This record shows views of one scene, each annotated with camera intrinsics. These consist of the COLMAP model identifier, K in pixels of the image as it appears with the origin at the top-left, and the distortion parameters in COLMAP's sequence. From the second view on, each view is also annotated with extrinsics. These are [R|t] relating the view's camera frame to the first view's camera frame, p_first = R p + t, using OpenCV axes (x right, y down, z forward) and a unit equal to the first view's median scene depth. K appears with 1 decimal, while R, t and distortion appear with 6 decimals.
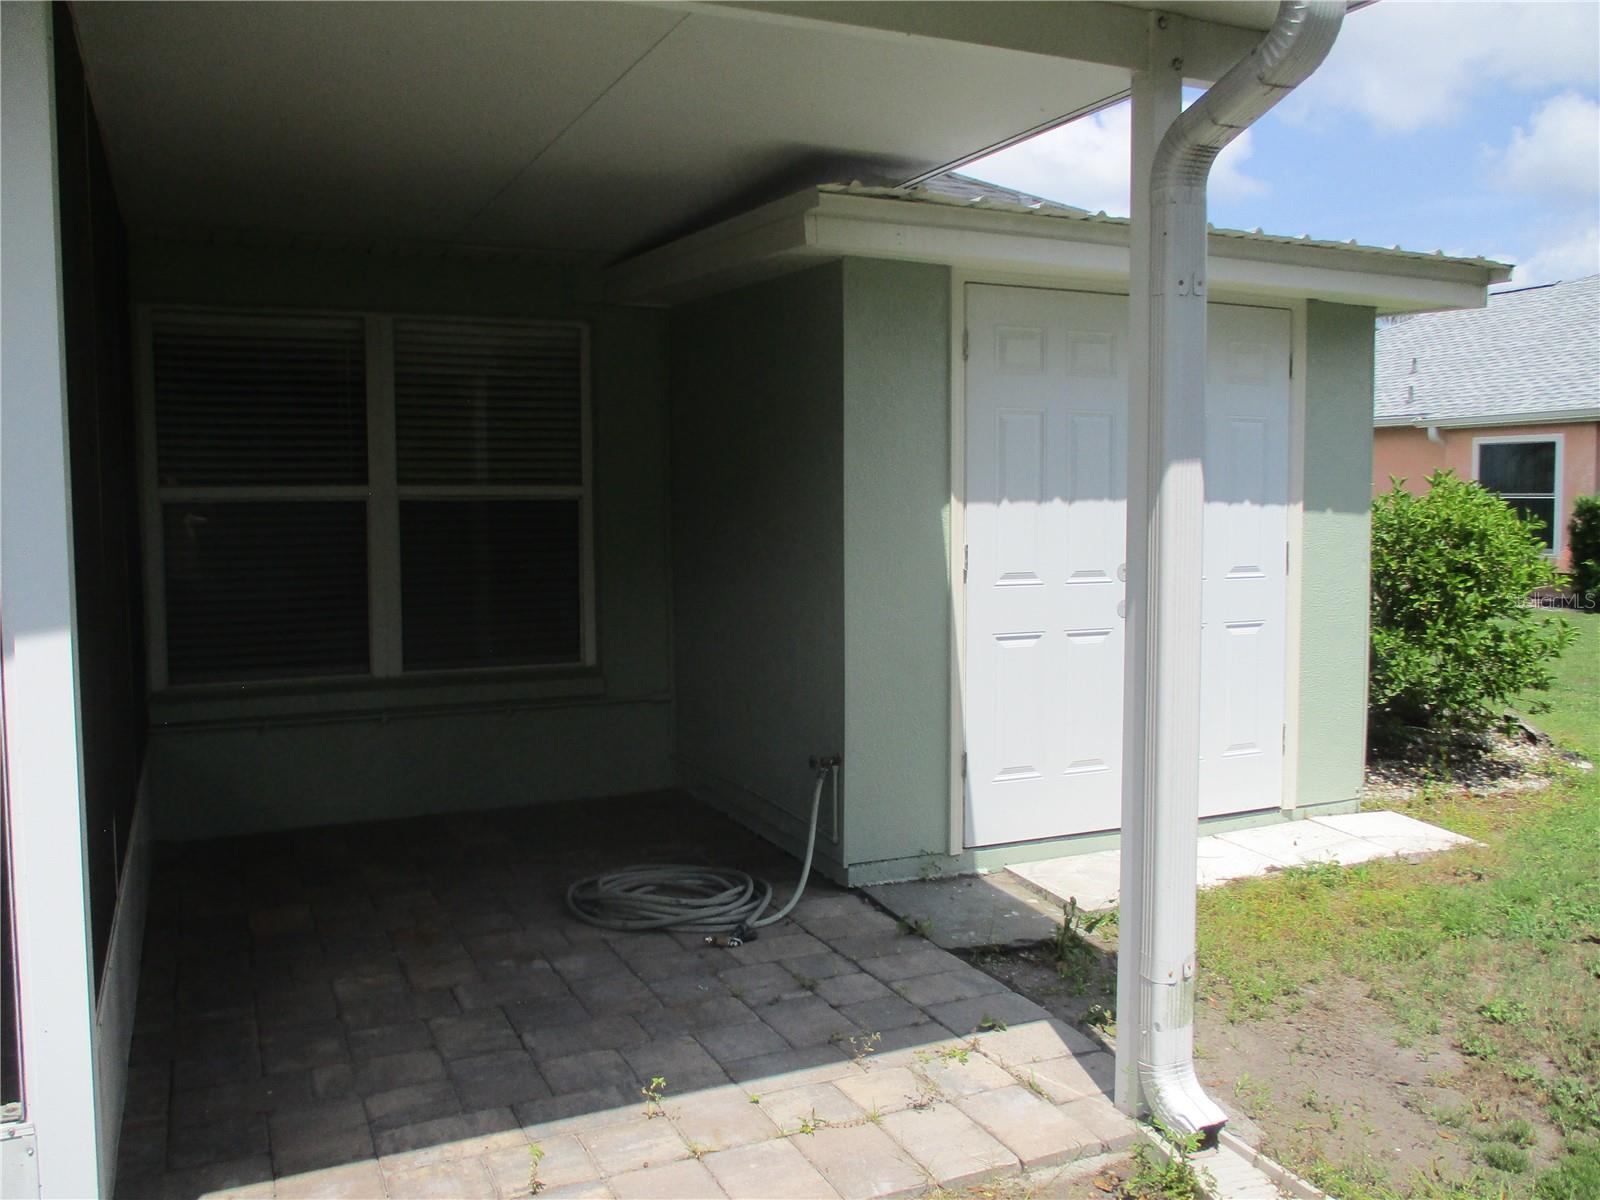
lens RADIAL K [[1342.4, 0, 803.2], [0, 1342.4, 597.5], [0, 0, 1]] dist [-0.028633, 0.002843]
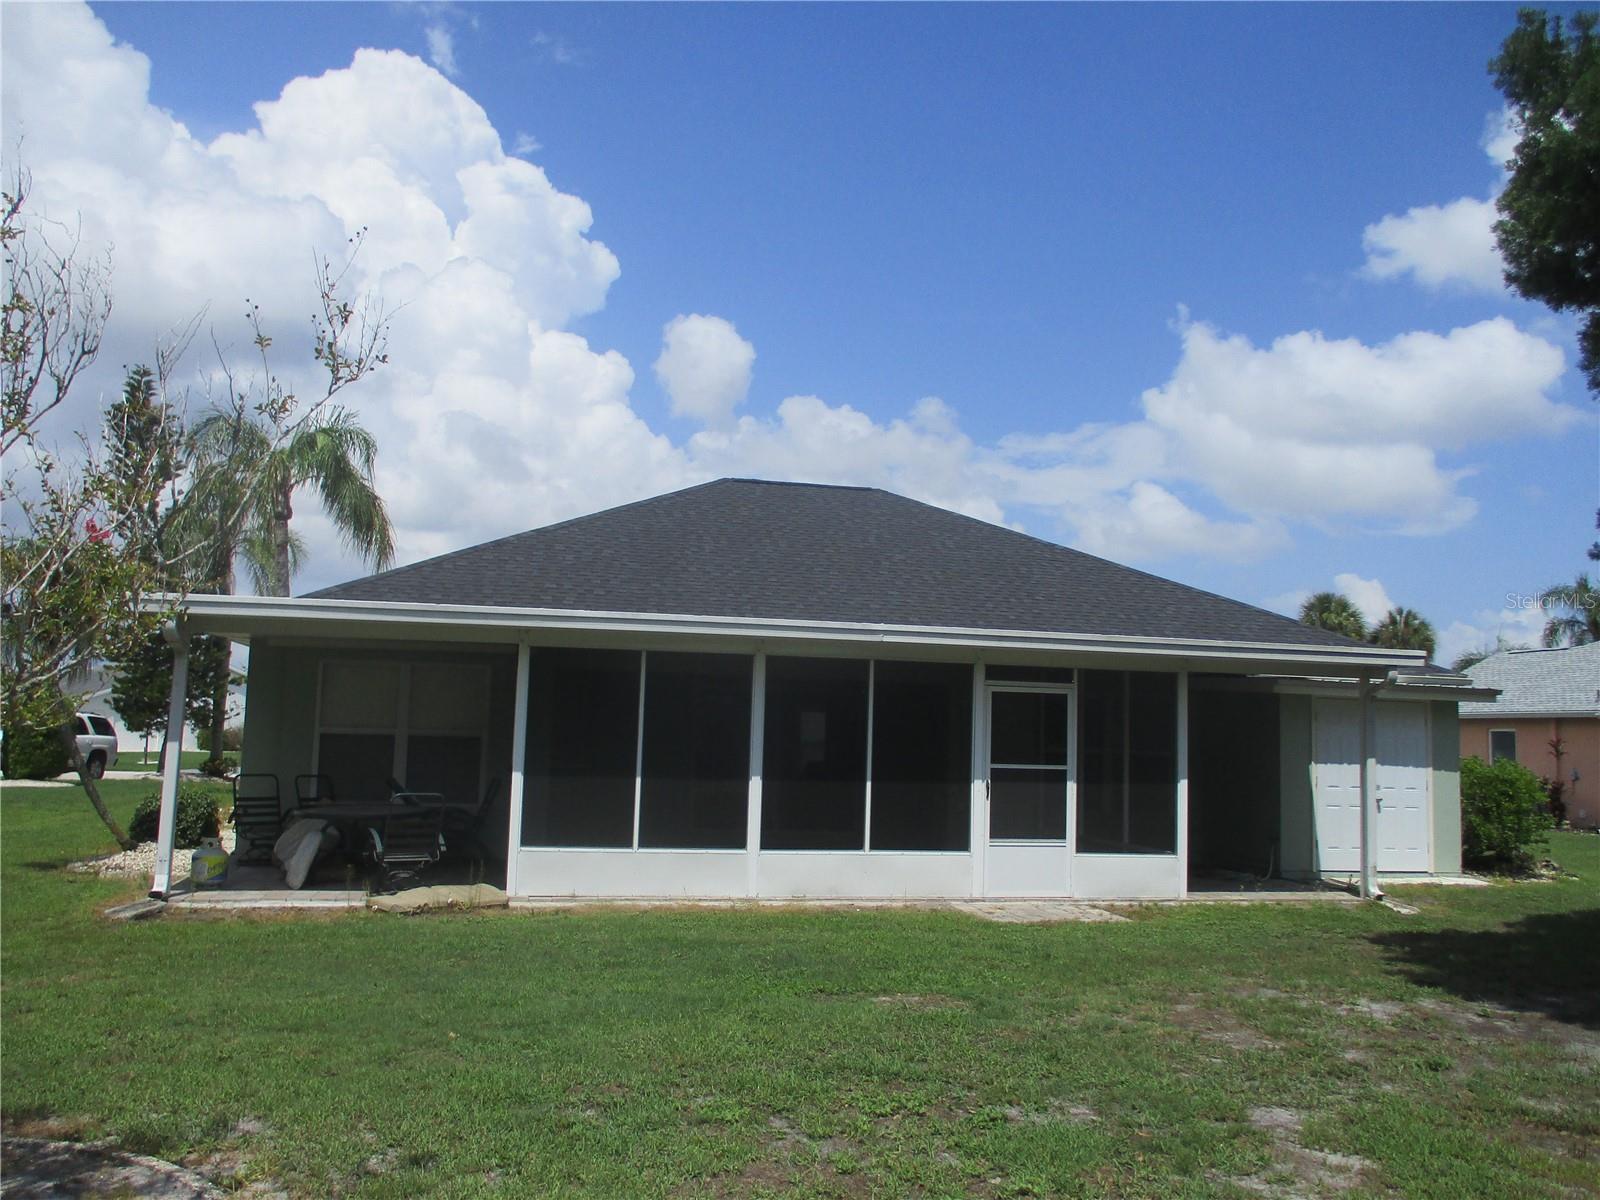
lens RADIAL K [[1342.4, 0, 798.3], [0, 1342.4, 603.6], [0, 0, 1]] dist [-0.028633, 0.002843]
pose [[0.978863, 0.013718, -0.204058, -0.414974], [-0.049652, 0.983838, -0.172038, 0.154374], [0.198400, 0.178534, 0.963724, -2.248405]]
